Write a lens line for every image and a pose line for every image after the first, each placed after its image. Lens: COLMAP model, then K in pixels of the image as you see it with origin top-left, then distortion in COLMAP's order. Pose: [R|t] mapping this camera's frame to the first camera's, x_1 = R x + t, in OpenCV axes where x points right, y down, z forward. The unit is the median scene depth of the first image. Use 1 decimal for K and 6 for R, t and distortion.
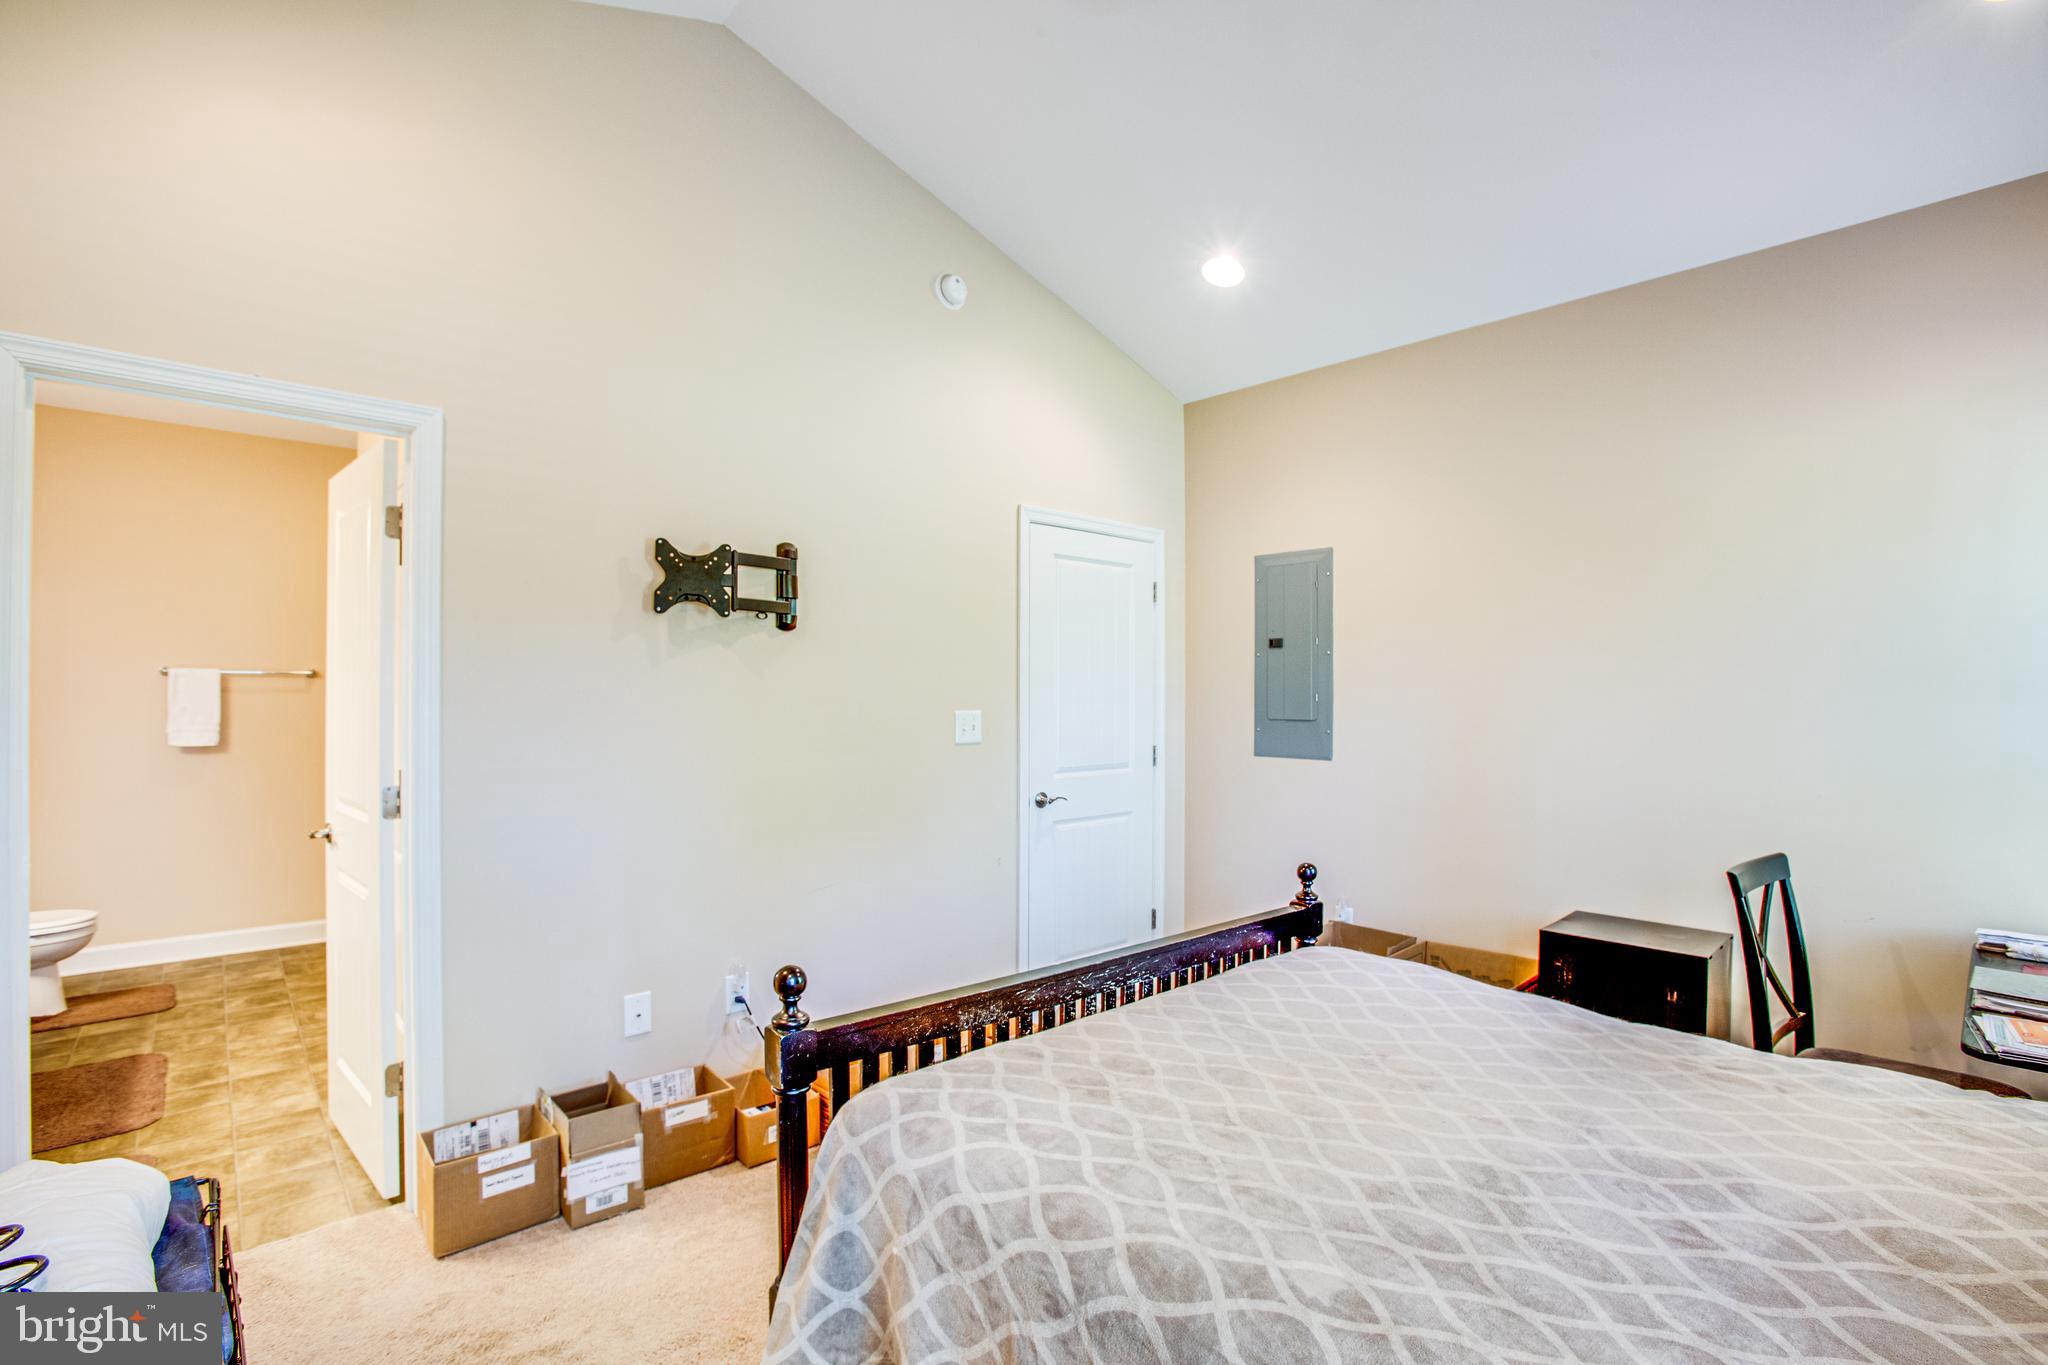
lens RADIAL K [[967.1, 0, 1036.6], [0, 967.1, 690.8], [0, 0, 1]] dist [-0.046783, 0.018077]
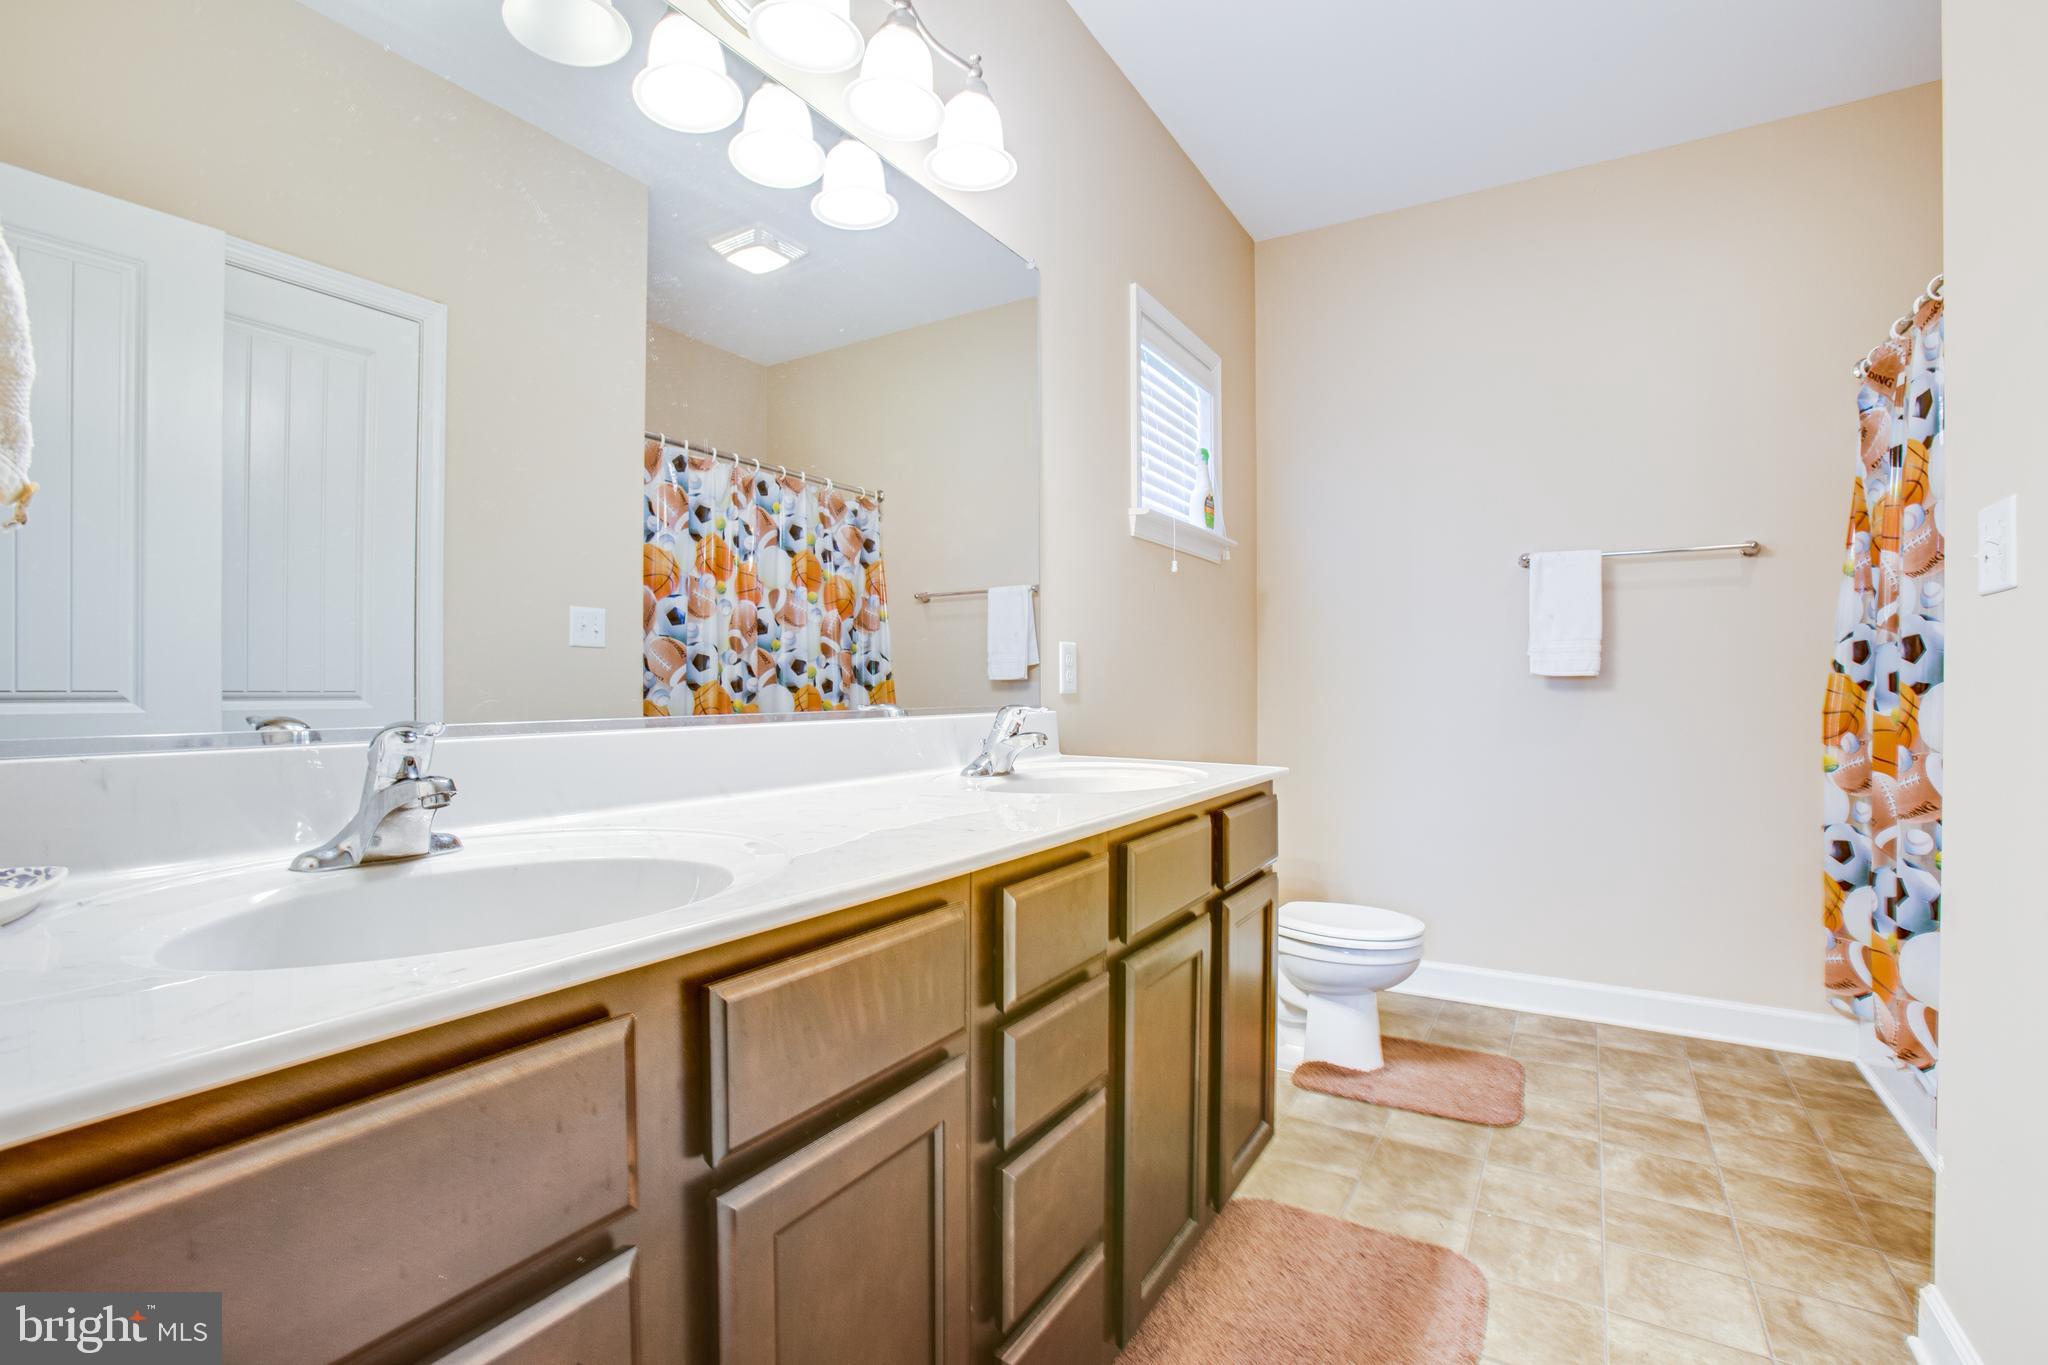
lens RADIAL K [[954.0, 0, 1018.3], [0, 954.0, 687.7], [0, 0, 1]] dist [-0.045454, 0.018135]
pose [[0.299571, 0.005638, -0.954057, -0.434208], [-0.004960, 0.999978, 0.004352, 0.069802], [0.954061, 0.003429, 0.299592, 0.499041]]
